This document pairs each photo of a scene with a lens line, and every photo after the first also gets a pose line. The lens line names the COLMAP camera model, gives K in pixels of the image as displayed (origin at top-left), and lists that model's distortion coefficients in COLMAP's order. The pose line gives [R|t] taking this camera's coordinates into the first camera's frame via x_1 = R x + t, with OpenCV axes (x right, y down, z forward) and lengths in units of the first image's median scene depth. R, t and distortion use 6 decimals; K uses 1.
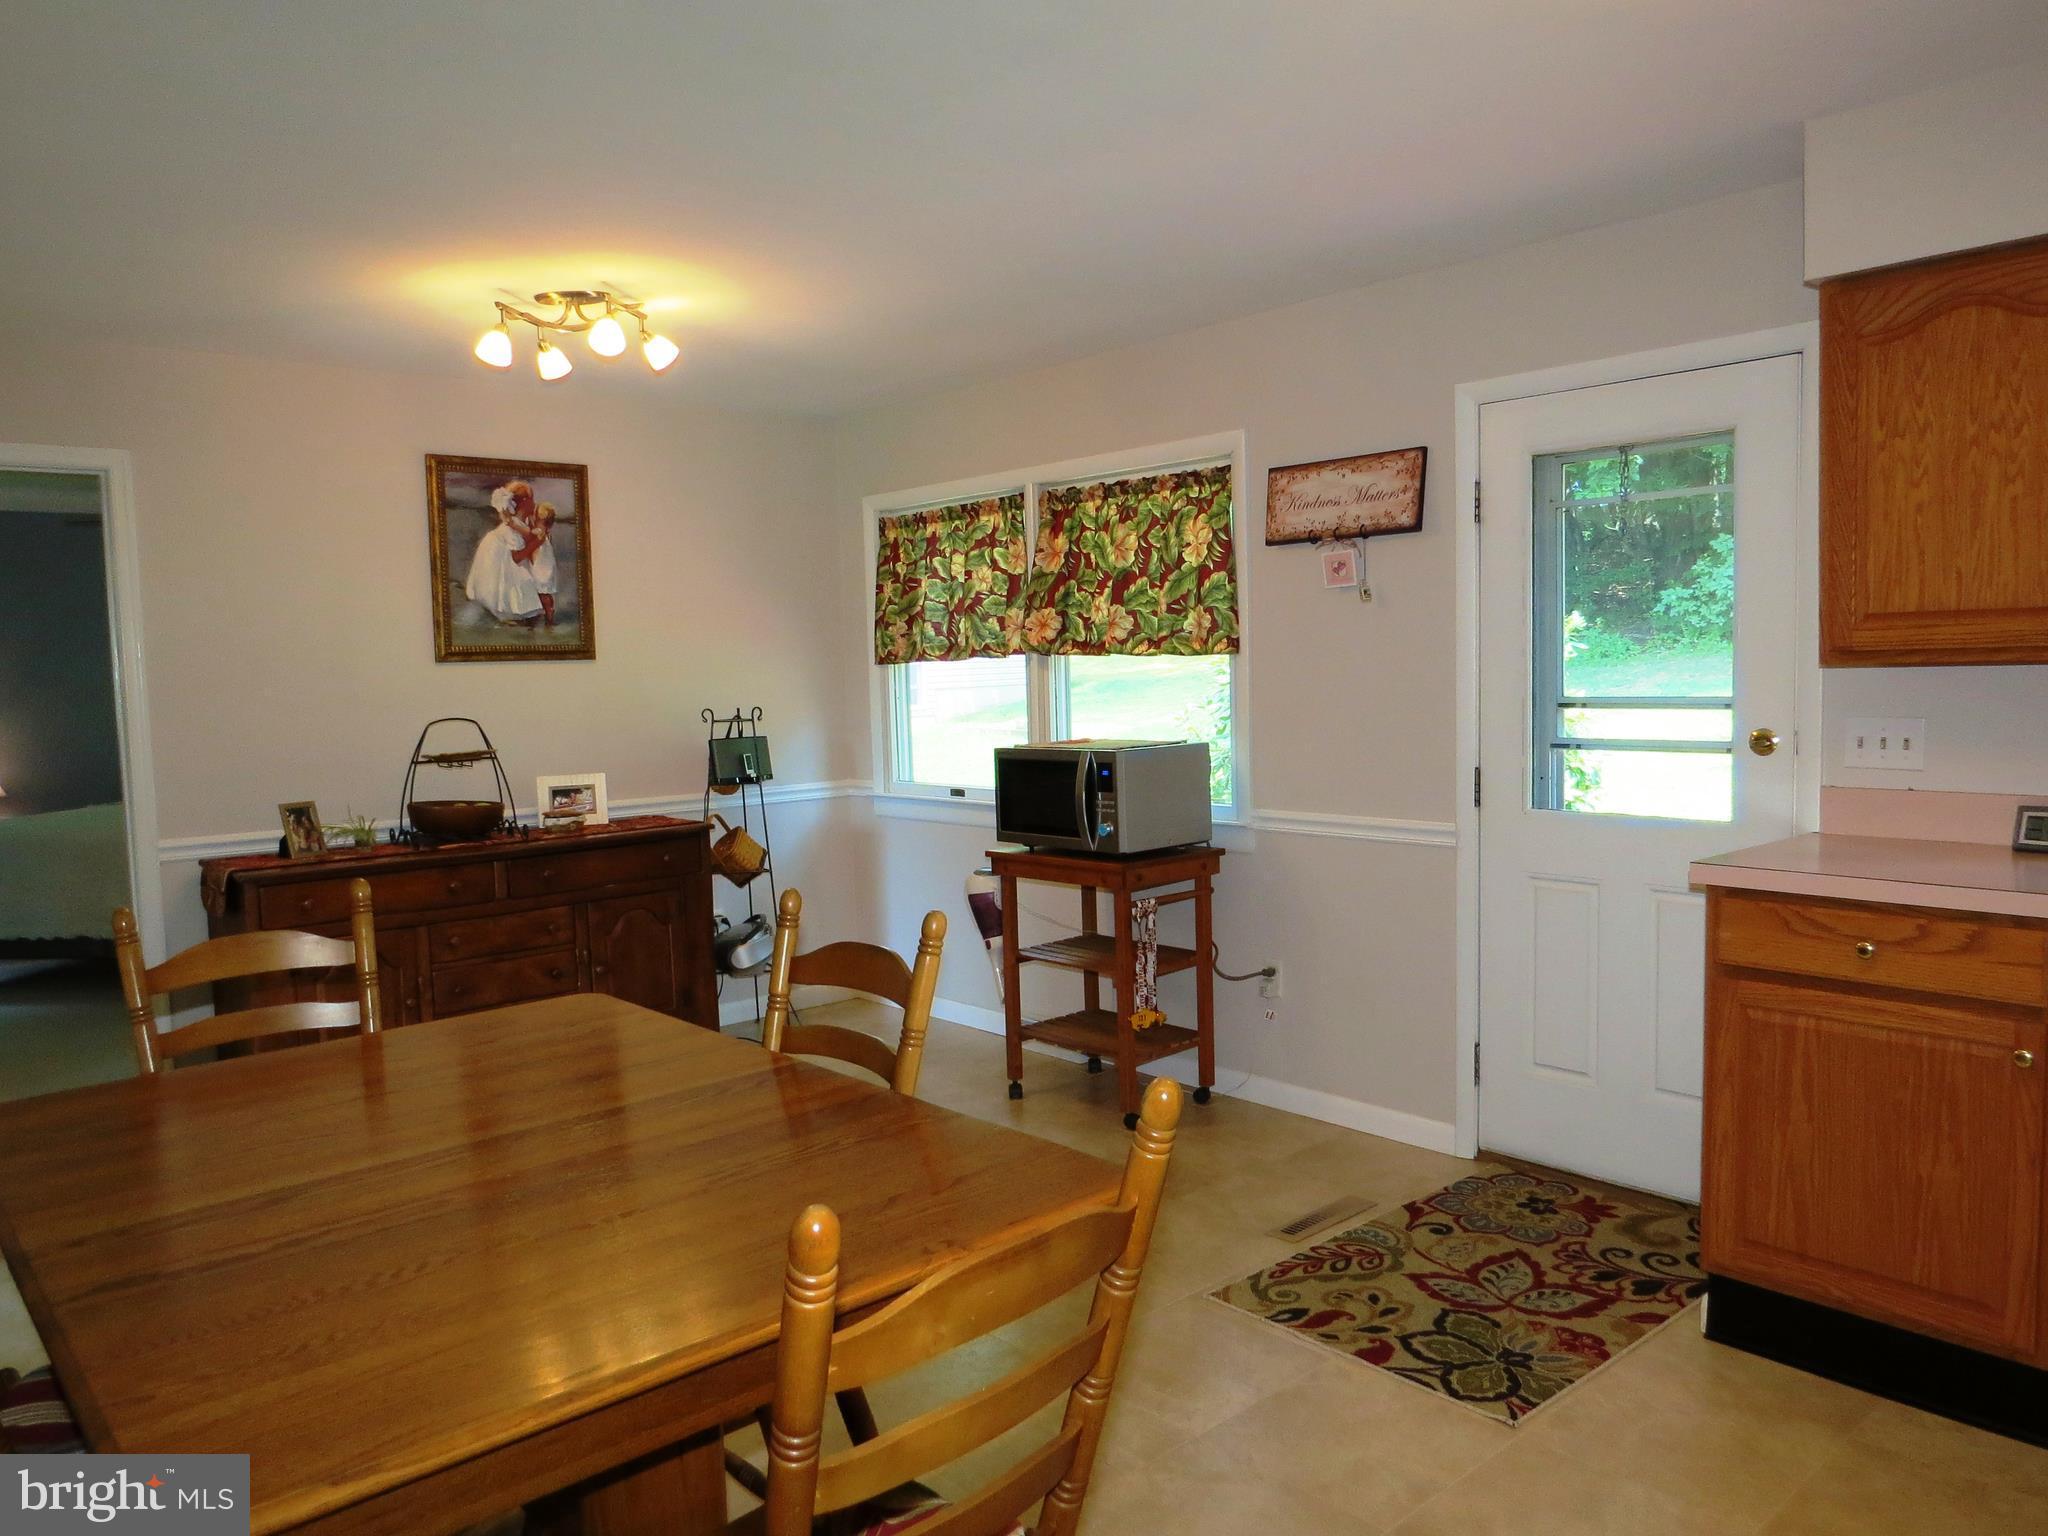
lens RADIAL K [[1462.9, 0, 1026.7], [0, 1462.9, 762.1], [0, 0, 1]] dist [-0.005279, -0.004707]
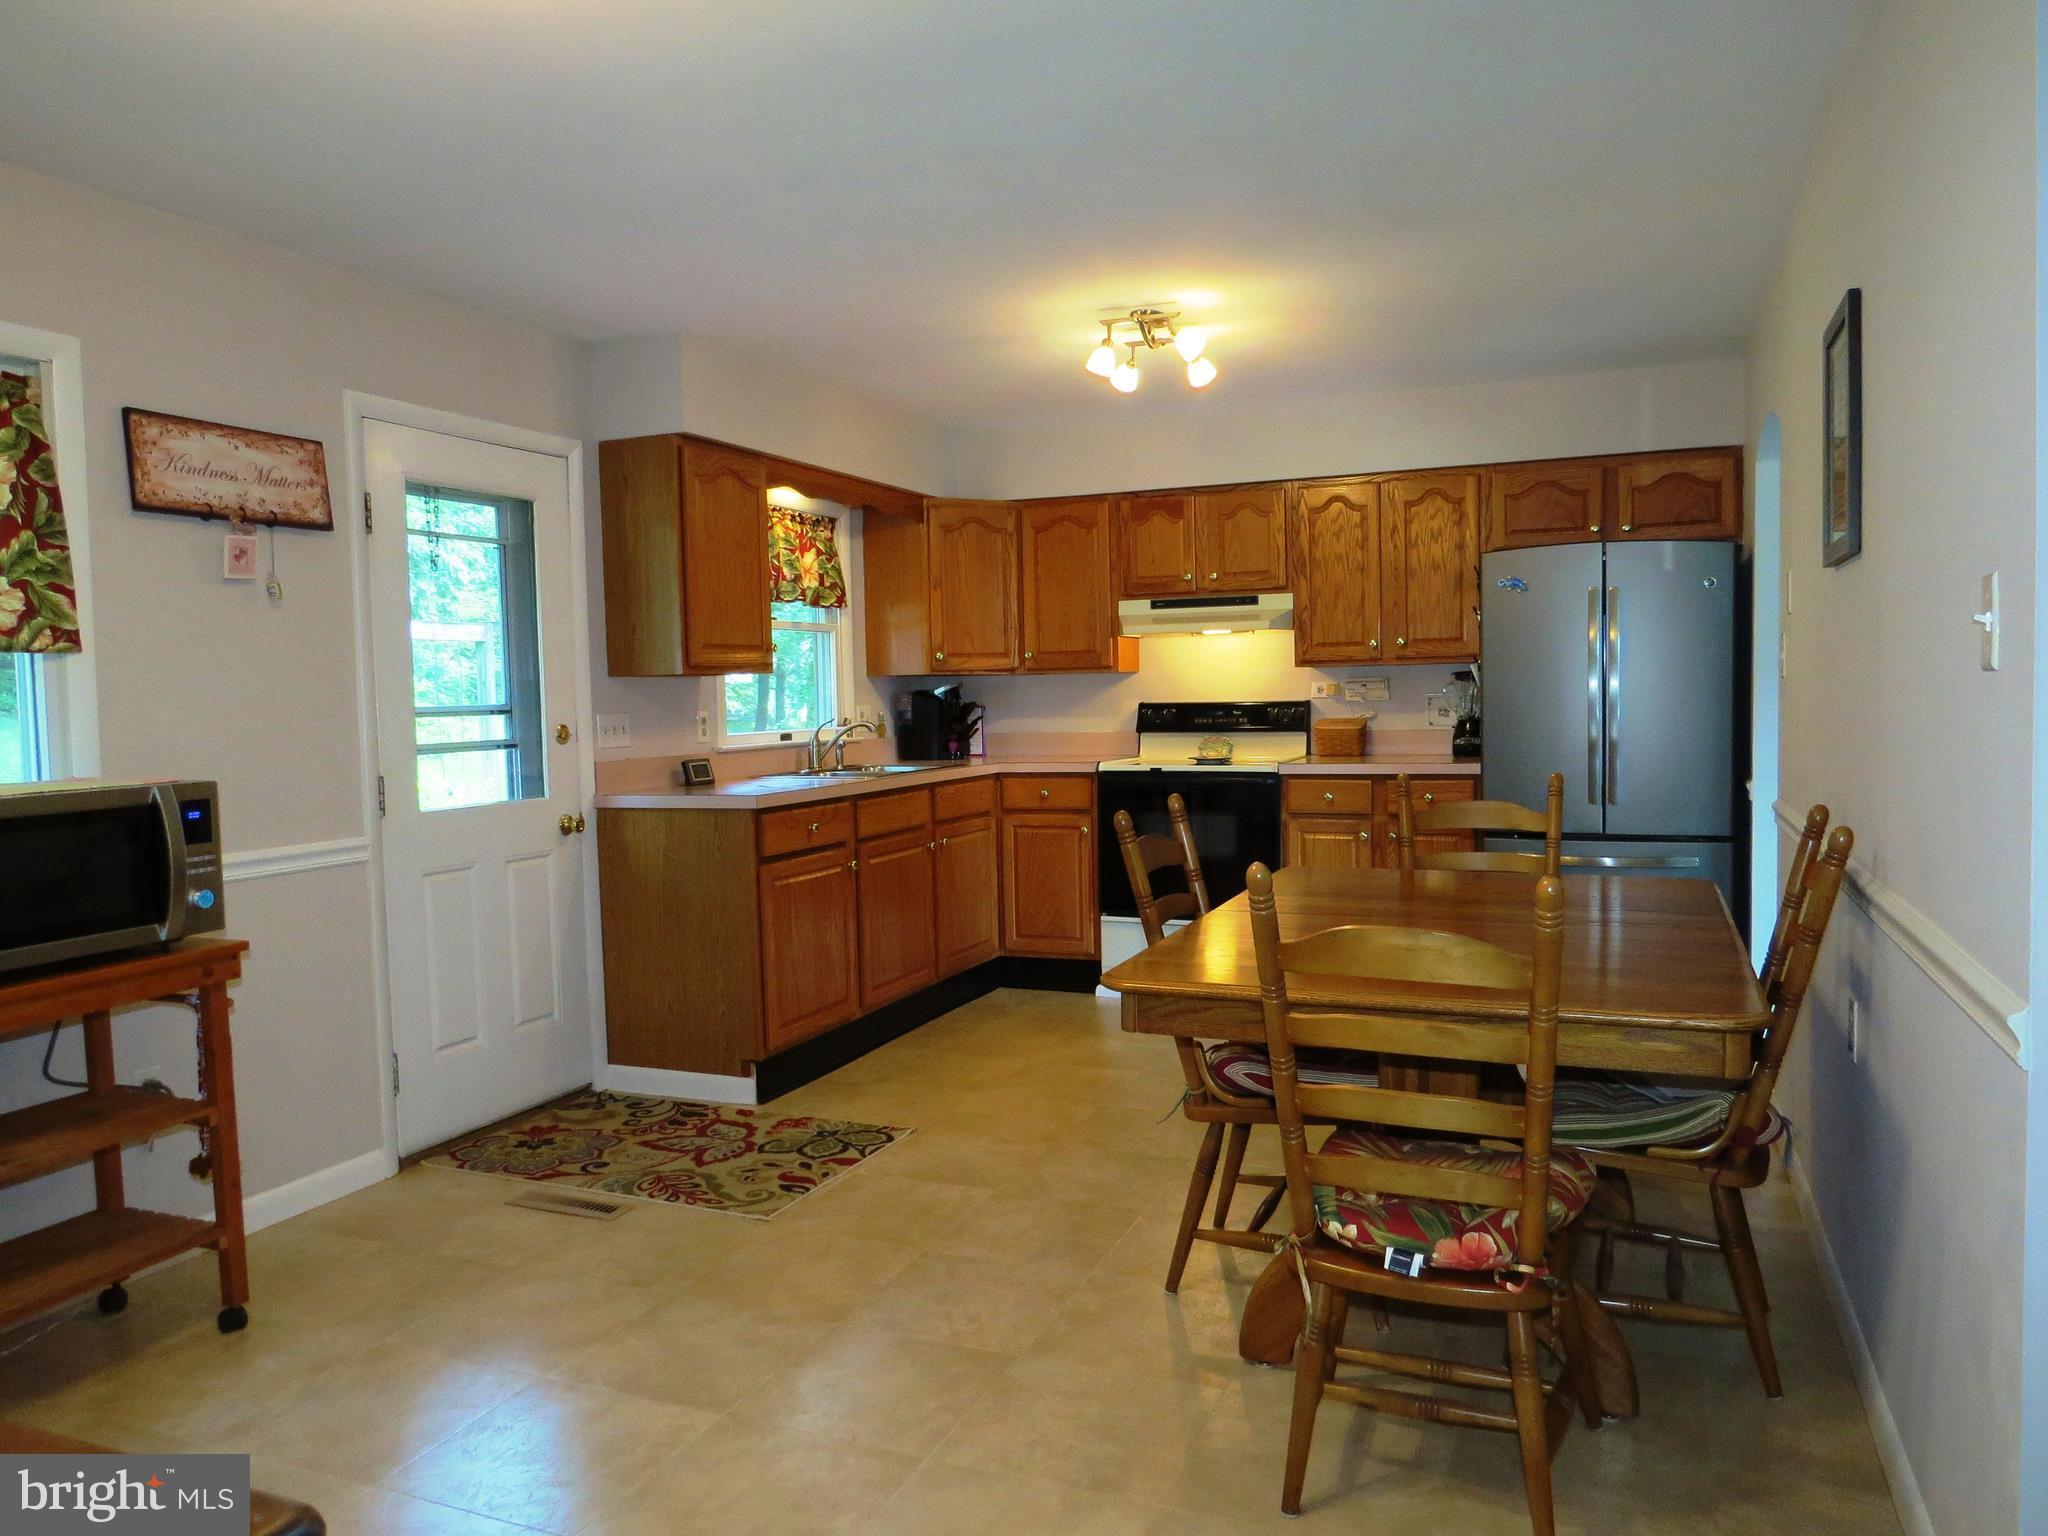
lens RADIAL K [[1462.9, 0, 1024.9], [0, 1462.9, 772.5], [0, 0, 1]] dist [-0.005279, -0.004707]
pose [[-0.438055, -0.011656, 0.898873, -0.906174], [0.099210, 0.993181, 0.061228, -0.019465], [-0.893457, 0.115998, -0.433912, 1.198628]]
